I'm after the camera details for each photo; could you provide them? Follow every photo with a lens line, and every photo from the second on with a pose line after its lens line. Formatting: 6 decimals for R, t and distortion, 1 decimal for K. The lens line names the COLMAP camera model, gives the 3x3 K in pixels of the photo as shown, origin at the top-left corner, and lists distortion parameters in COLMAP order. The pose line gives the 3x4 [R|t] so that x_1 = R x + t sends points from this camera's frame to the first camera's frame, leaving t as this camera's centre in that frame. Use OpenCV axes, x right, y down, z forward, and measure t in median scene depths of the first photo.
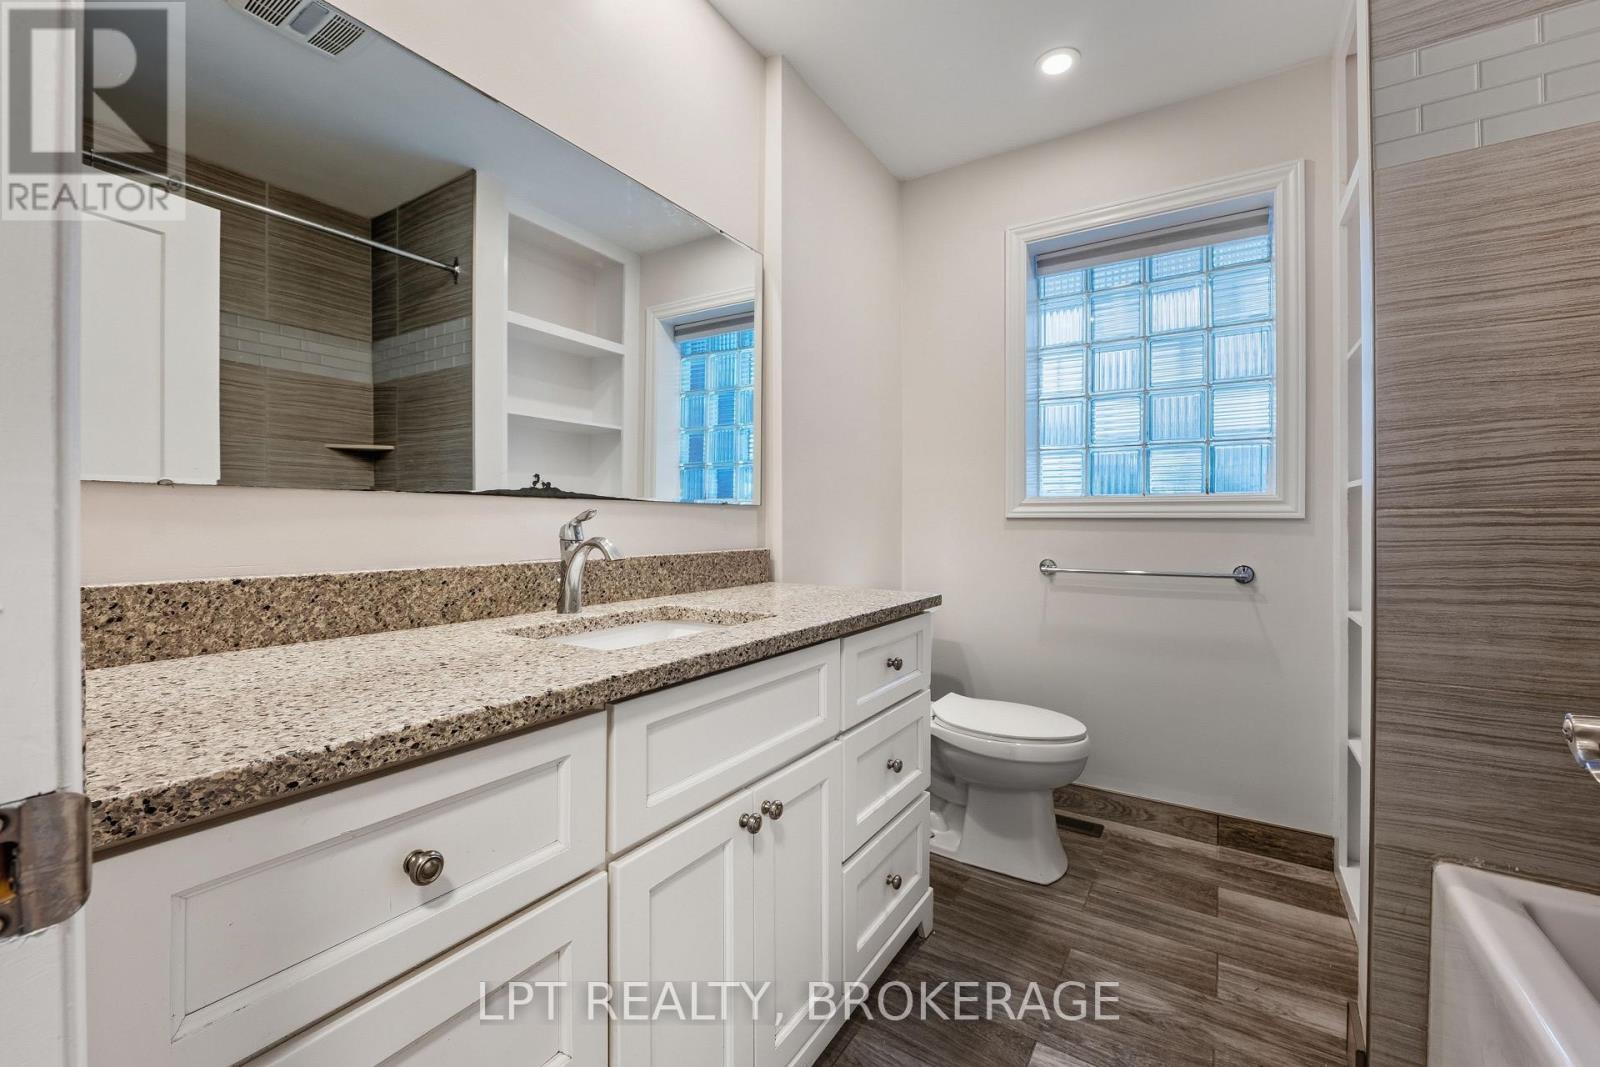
lens RADIAL K [[654.0, 0, 801.4], [0, 654.0, 524.2], [0, 0, 1]] dist [-0.011703, 0.000556]
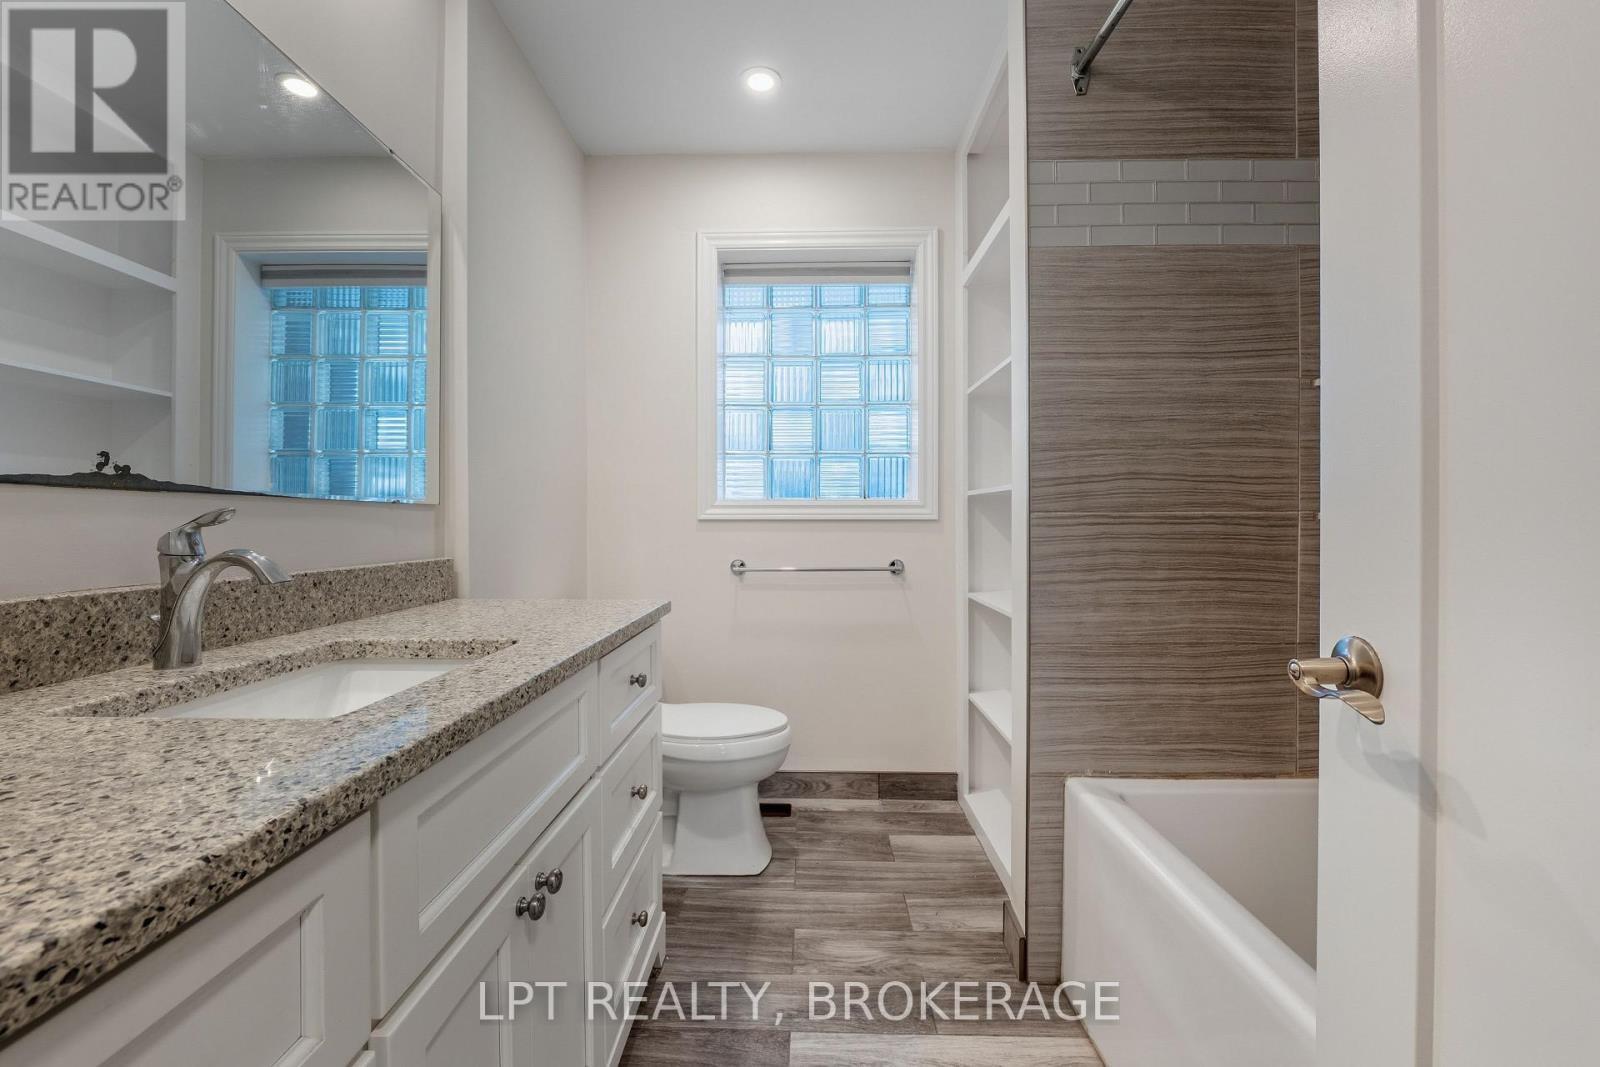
lens RADIAL K [[654.1, 0, 792.9], [0, 654.1, 527.8], [0, 0, 1]] dist [-0.013599, 0.000721]
pose [[0.854673, -0.008277, 0.519101, -0.138327], [0.006859, 0.999966, 0.004650, -0.001470], [-0.519121, -0.000413, 0.854700, 0.107409]]
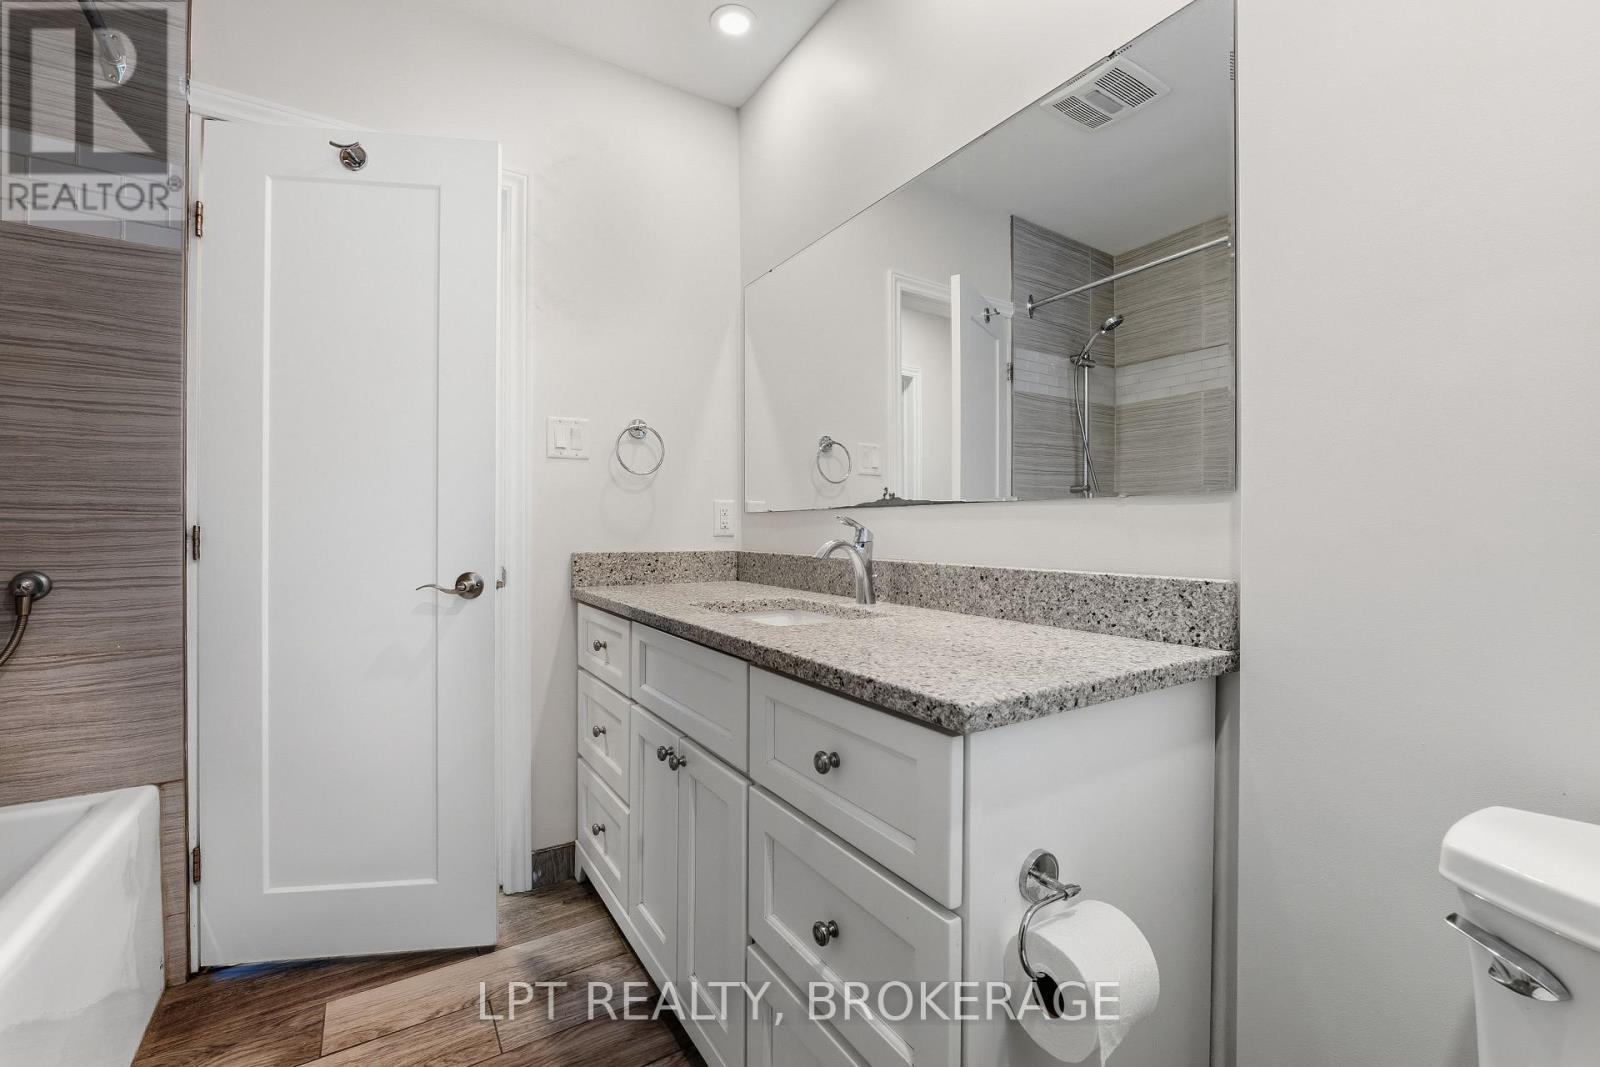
lens RADIAL K [[688.9, 0, 800.0], [0, 688.9, 533.5], [0, 0, 1]] dist [-0.000246, 0.000165]
pose [[-0.423288, 0.000906, -0.905995, 0.699204], [-0.008060, 0.999956, 0.004766, 0.002837], [0.905959, 0.009320, -0.423262, 1.197646]]
